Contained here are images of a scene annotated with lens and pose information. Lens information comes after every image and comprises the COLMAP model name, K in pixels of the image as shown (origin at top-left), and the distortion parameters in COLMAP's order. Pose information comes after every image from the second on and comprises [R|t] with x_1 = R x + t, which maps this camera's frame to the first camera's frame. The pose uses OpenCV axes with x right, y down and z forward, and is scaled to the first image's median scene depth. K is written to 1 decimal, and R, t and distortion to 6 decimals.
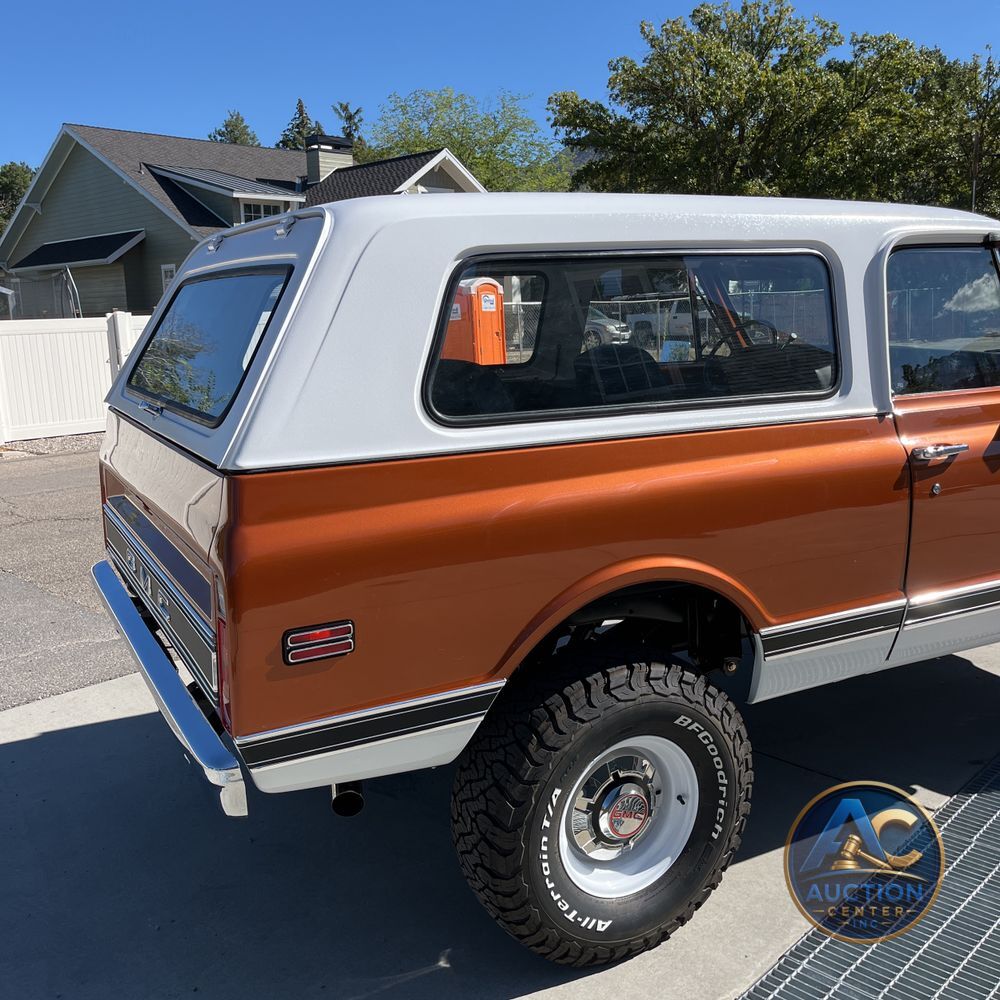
lens RADIAL K [[1025.0, 0, 485.4], [0, 1025.0, 496.4], [0, 0, 1]] dist [0.029053, -0.007281]
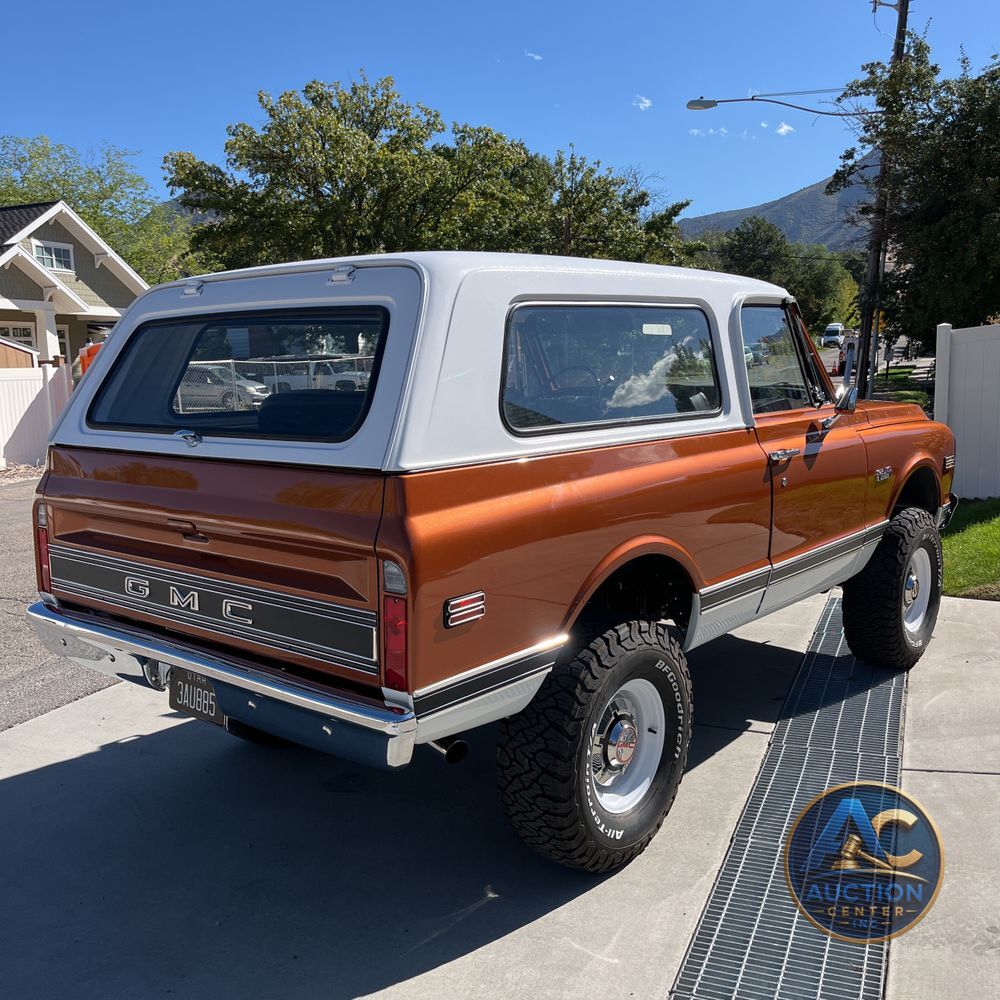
lens RADIAL K [[1011.0, 0, 519.2], [0, 1011.0, 499.4], [0, 0, 1]] dist [0.036328, -0.010754]
pose [[0.926085, -0.049797, 0.374013, -0.424426], [0.070116, 0.996700, -0.040909, 0.050828], [-0.370742, 0.064110, 0.926521, -0.119357]]
